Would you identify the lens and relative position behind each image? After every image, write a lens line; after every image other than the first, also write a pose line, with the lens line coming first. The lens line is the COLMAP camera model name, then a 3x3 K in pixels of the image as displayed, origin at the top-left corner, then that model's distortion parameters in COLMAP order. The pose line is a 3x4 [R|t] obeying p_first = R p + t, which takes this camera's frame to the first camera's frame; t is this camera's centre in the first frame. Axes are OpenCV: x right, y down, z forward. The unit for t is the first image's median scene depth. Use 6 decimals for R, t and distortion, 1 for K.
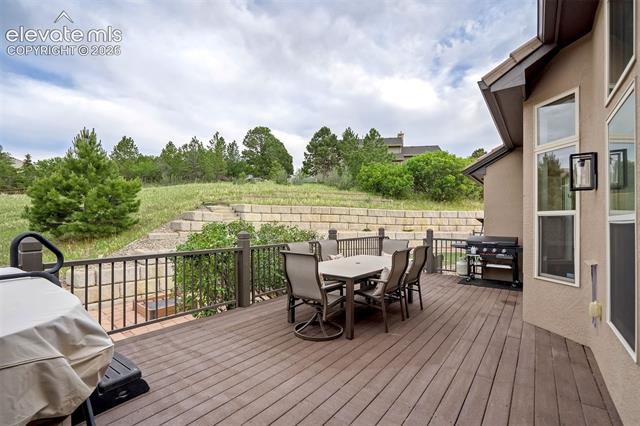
lens RADIAL K [[298.3, 0, 318.3], [0, 298.3, 215.8], [0, 0, 1]] dist [-0.018406, 0.001179]
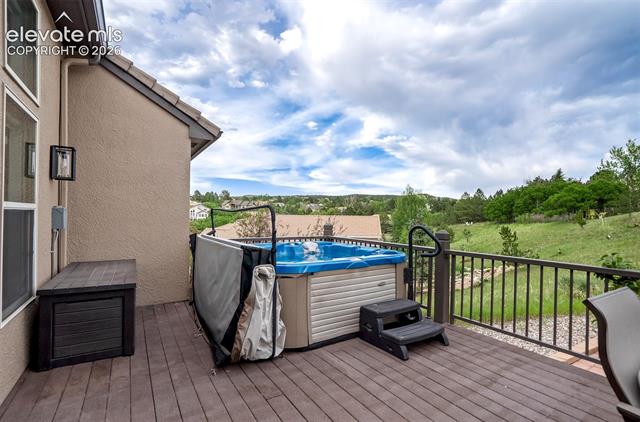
lens RADIAL K [[298.3, 0, 318.0], [0, 298.3, 215.2], [0, 0, 1]] dist [-0.018406, 0.001179]
pose [[-0.341105, -0.008059, -0.939991, 0.511962], [-0.007839, 0.999953, -0.005729, 0.013435], [0.939993, 0.005414, -0.341152, 0.834866]]
